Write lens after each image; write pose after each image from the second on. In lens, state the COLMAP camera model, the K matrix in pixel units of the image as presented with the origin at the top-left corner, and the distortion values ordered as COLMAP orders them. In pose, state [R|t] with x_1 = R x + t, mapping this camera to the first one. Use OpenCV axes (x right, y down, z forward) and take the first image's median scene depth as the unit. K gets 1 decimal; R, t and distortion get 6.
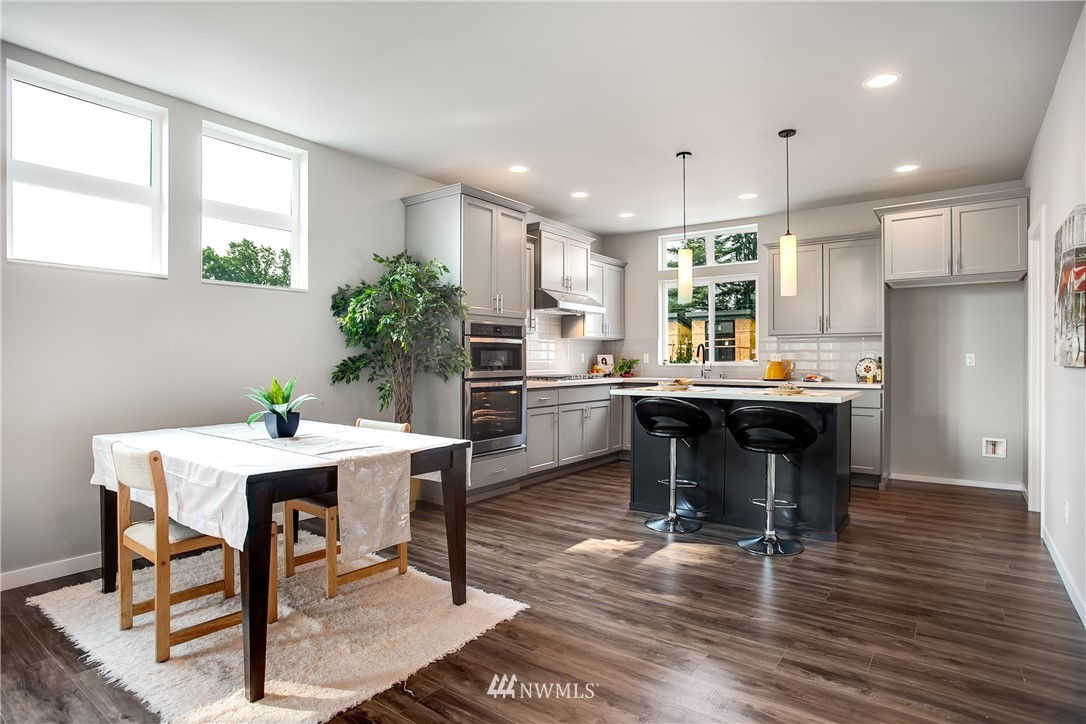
lens RADIAL K [[571.7, 0, 543.0], [0, 571.7, 362.0], [0, 0, 1]] dist [-0.070667, 0.037541]
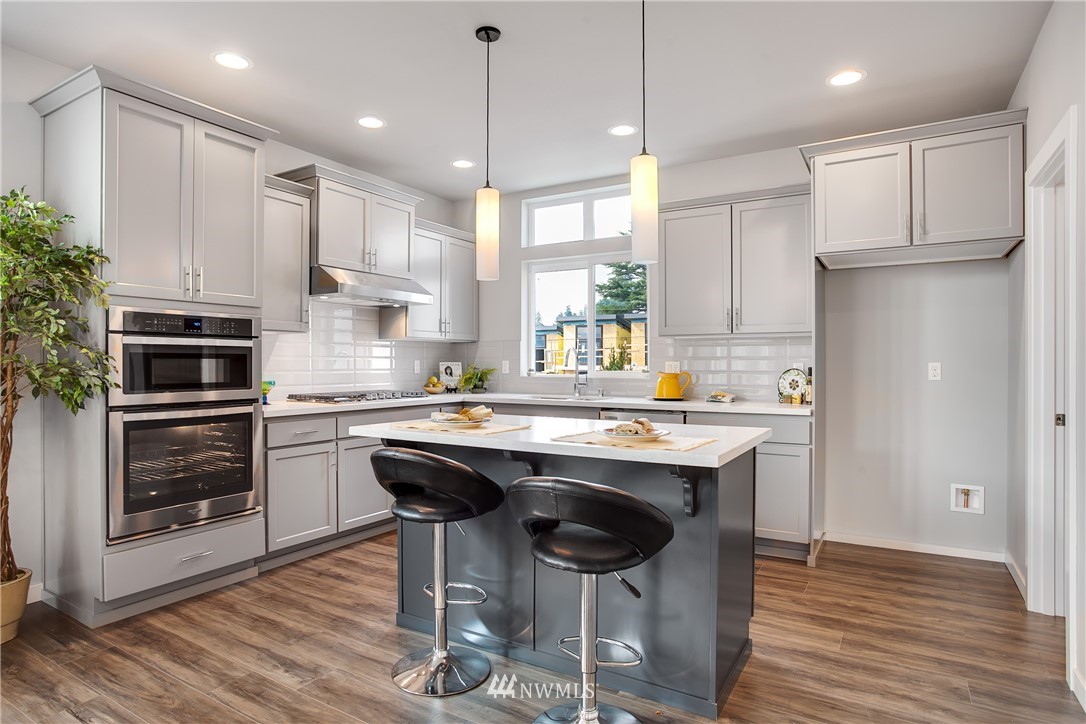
lens RADIAL K [[598.4, 0, 539.0], [0, 598.4, 365.1], [0, 0, 1]] dist [-0.076838, 0.045517]
pose [[0.995778, 0.000389, 0.091794, 0.205797], [-0.000268, 0.999999, -0.001331, -0.010781], [-0.091794, 0.001300, 0.995777, 0.312020]]
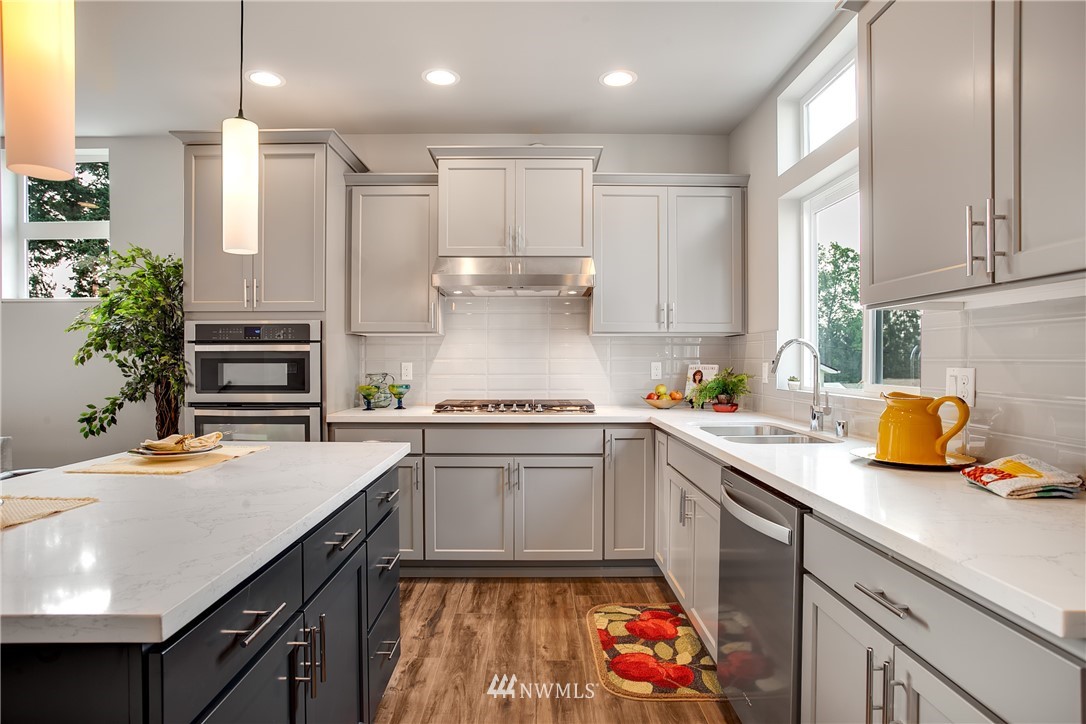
lens RADIAL K [[598.4, 0, 539.0], [0, 598.4, 365.1], [0, 0, 1]] dist [-0.076838, 0.045517]
pose [[0.604551, 0.006157, -0.796543, 0.603437], [-0.003247, 0.999981, 0.005265, -0.019771], [0.796560, -0.000597, 0.604560, 0.764284]]
